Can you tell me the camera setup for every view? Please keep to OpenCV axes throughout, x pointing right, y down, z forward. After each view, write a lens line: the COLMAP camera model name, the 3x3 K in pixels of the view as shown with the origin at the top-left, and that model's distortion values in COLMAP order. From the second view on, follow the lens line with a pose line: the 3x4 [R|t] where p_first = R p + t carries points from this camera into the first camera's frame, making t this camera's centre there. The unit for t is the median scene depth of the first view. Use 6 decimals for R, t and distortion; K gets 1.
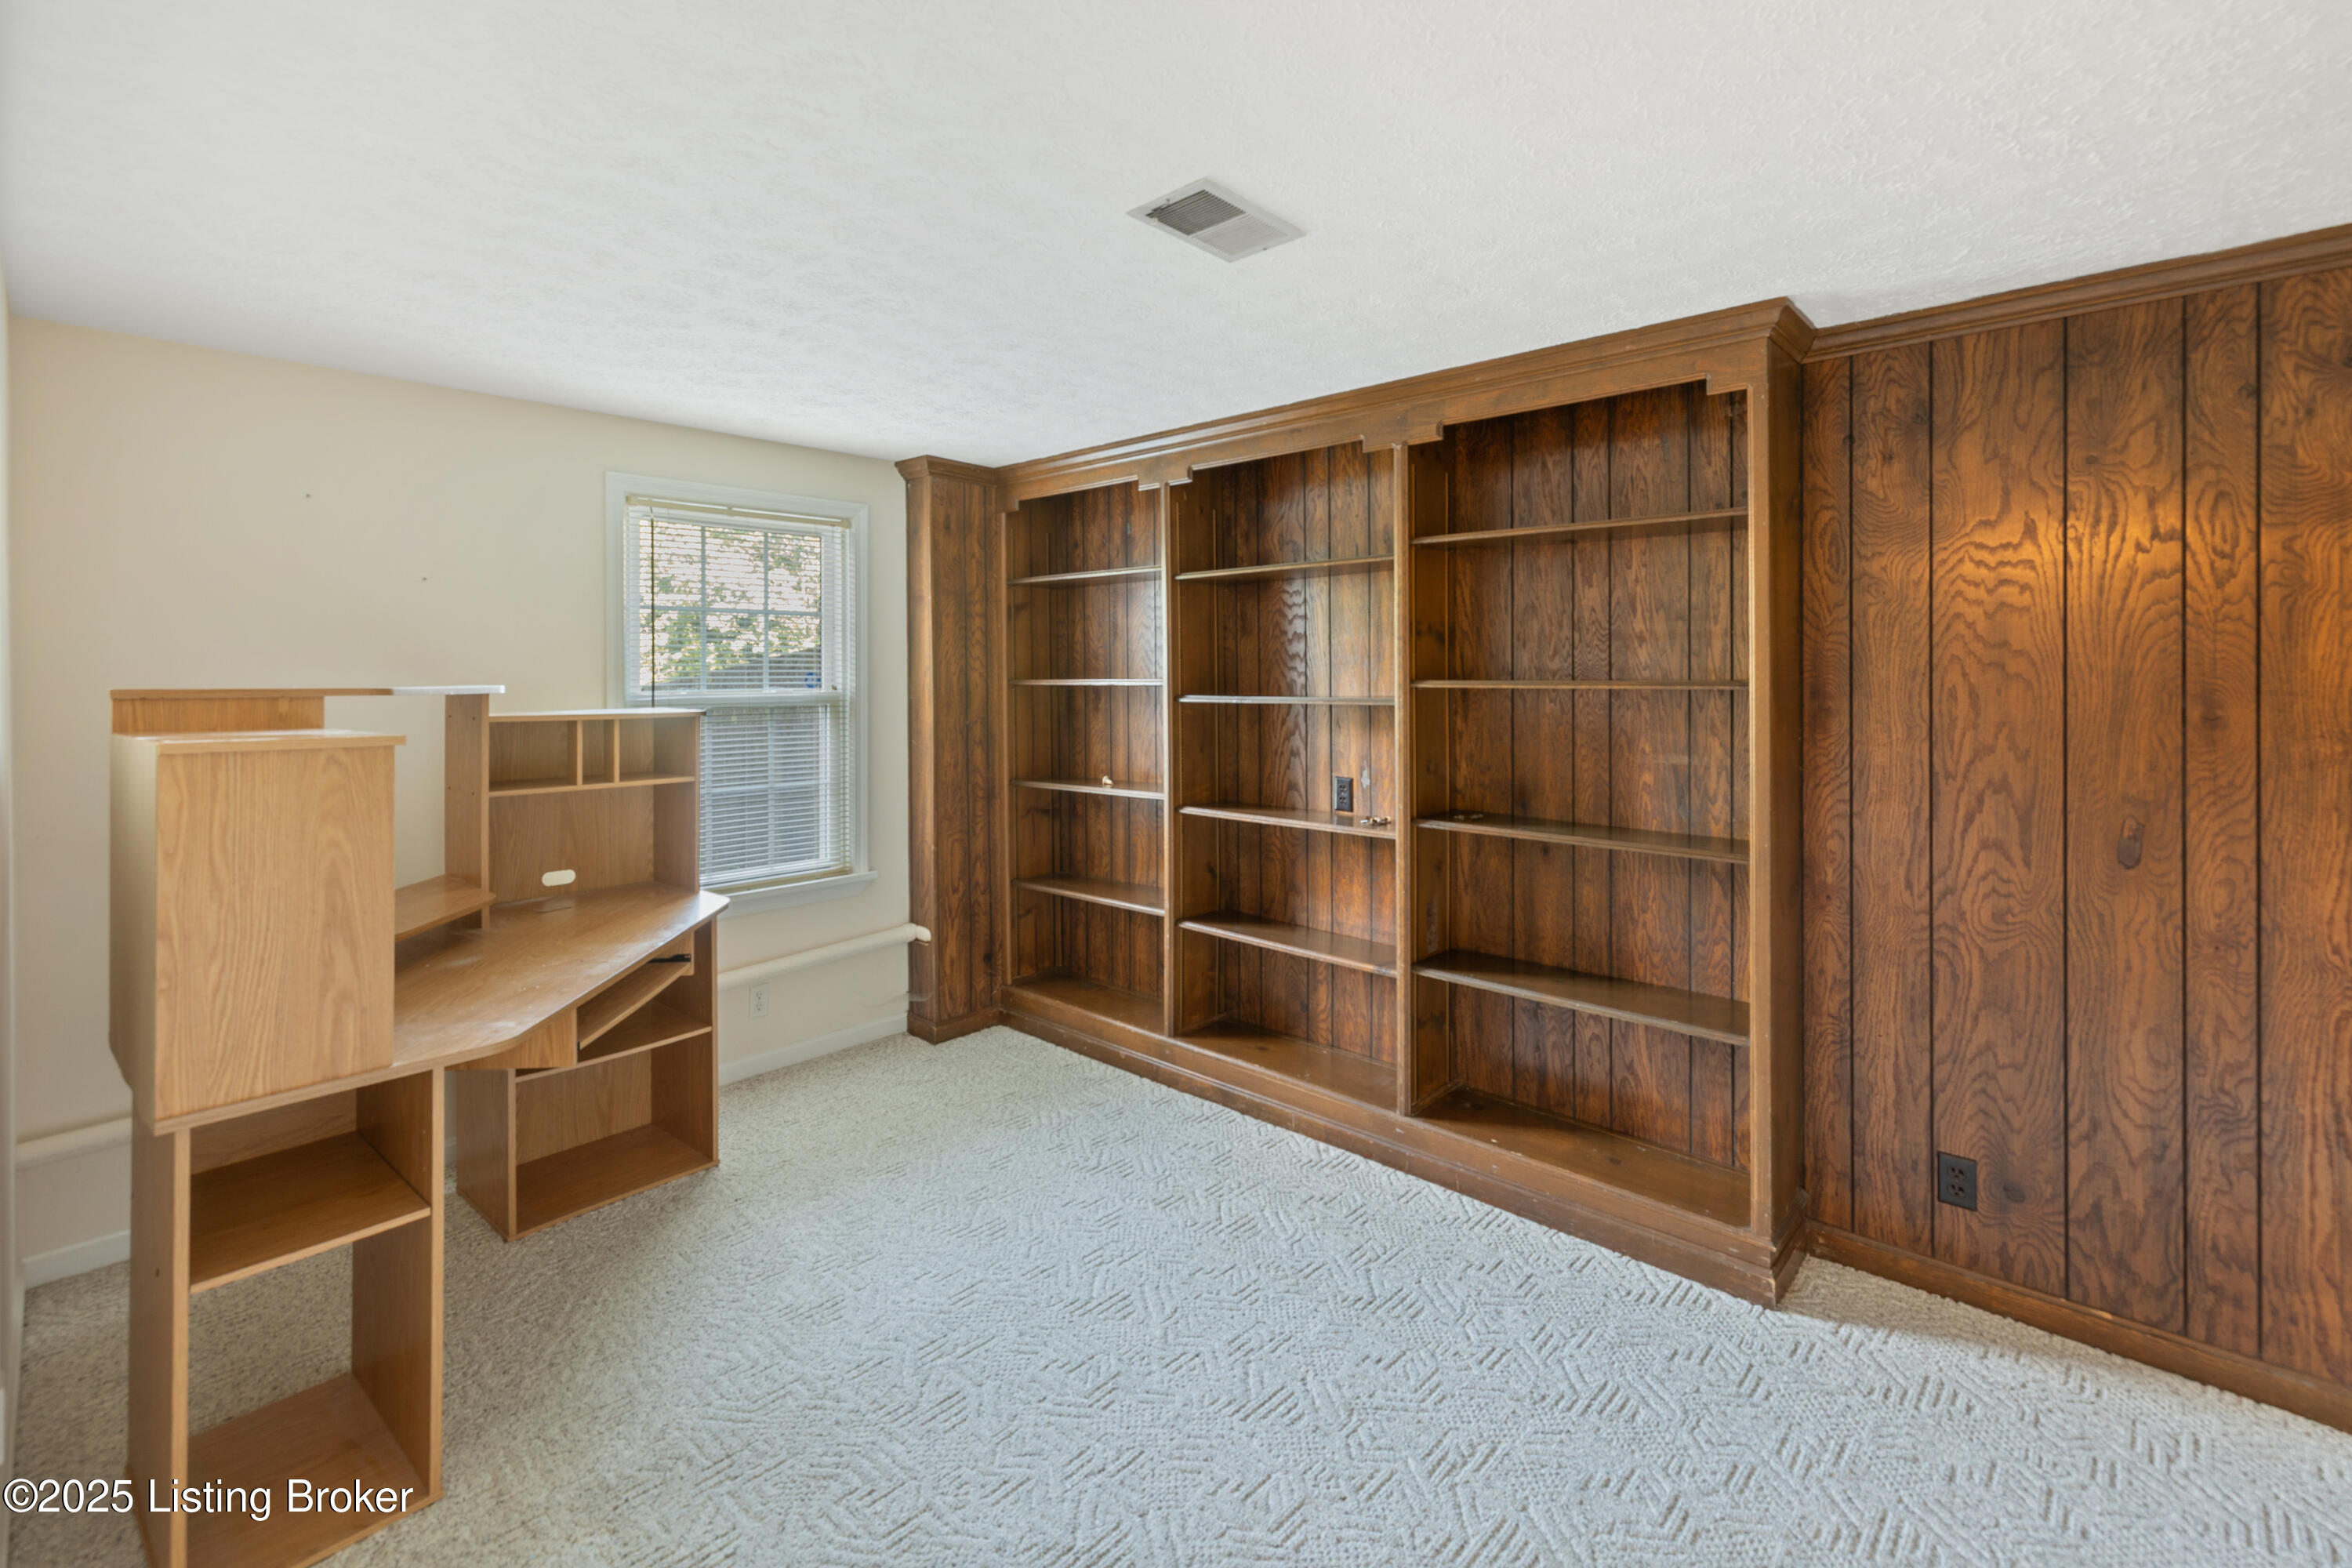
lens RADIAL K [[1024.0, 0, 1177.2], [0, 1024.0, 663.8], [0, 0, 1]] dist [-0.000615, -0.000035]
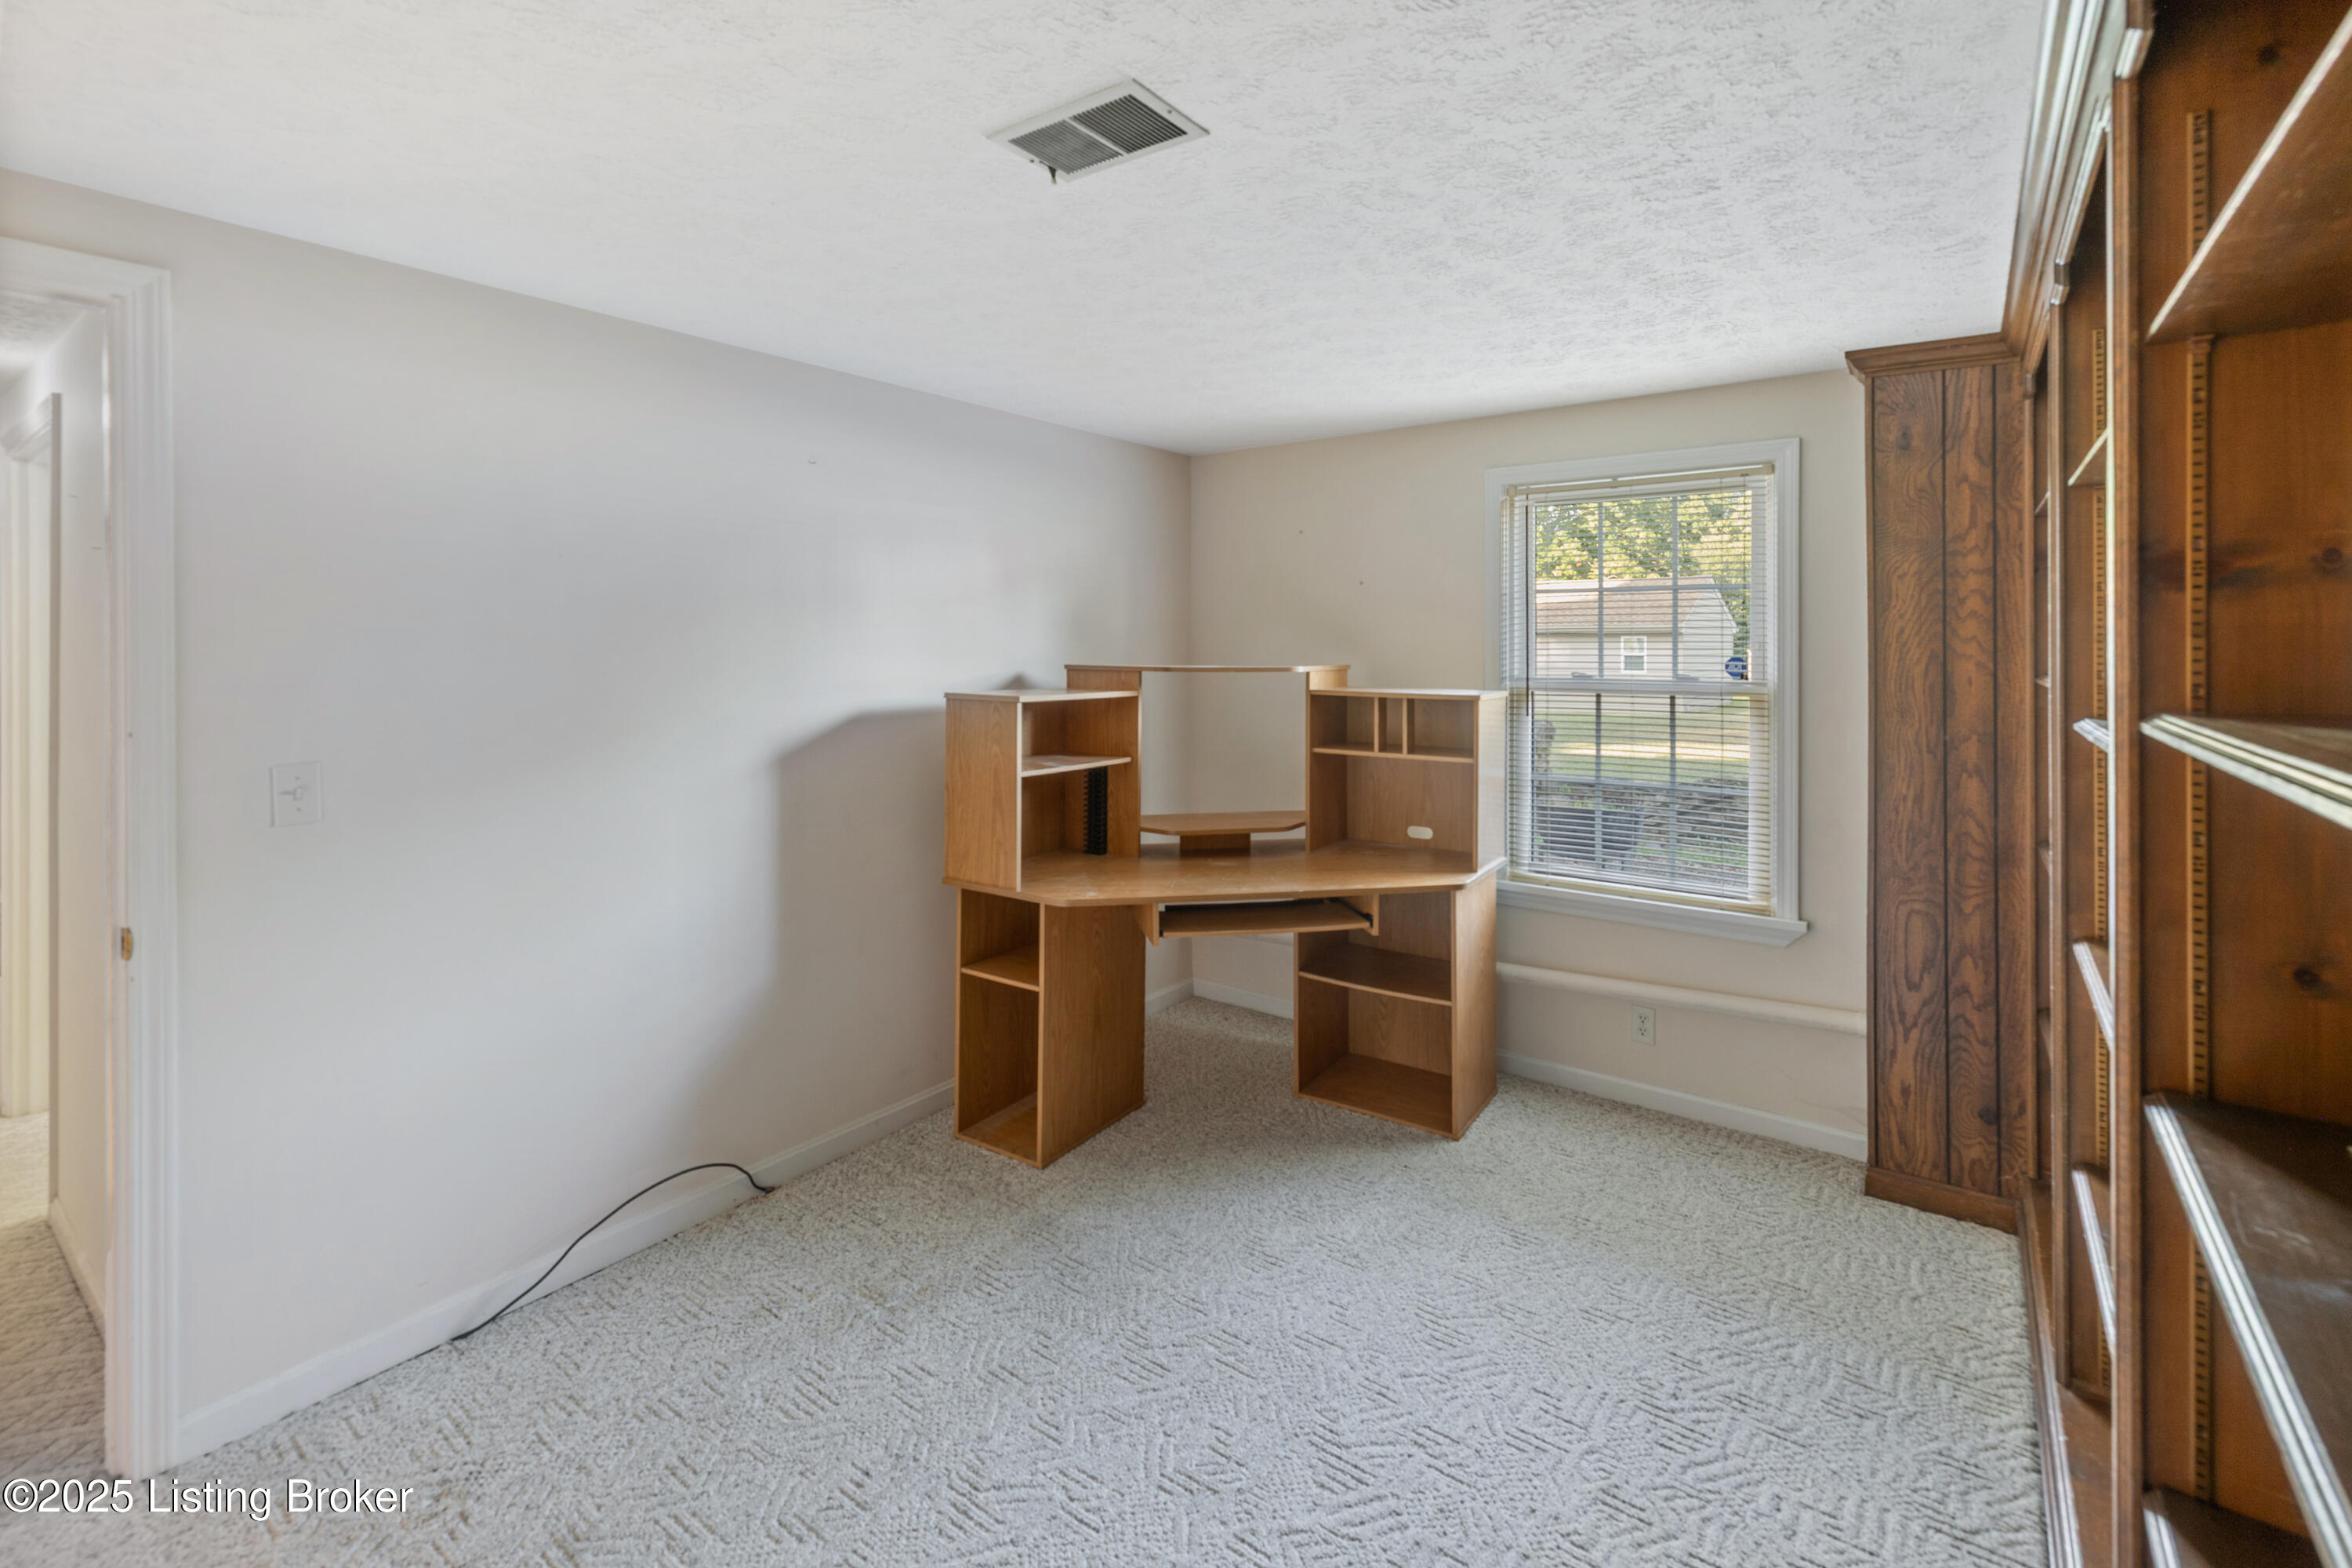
lens RADIAL K [[1053.8, 0, 1176.7], [0, 1053.8, 635.3], [0, 0, 1]] dist [0.001001, 0.000548]
pose [[0.110879, -0.002780, -0.993830, 0.551970], [0.008180, 0.999965, -0.001884, -0.014431], [0.993800, -0.007921, 0.110898, 0.591040]]
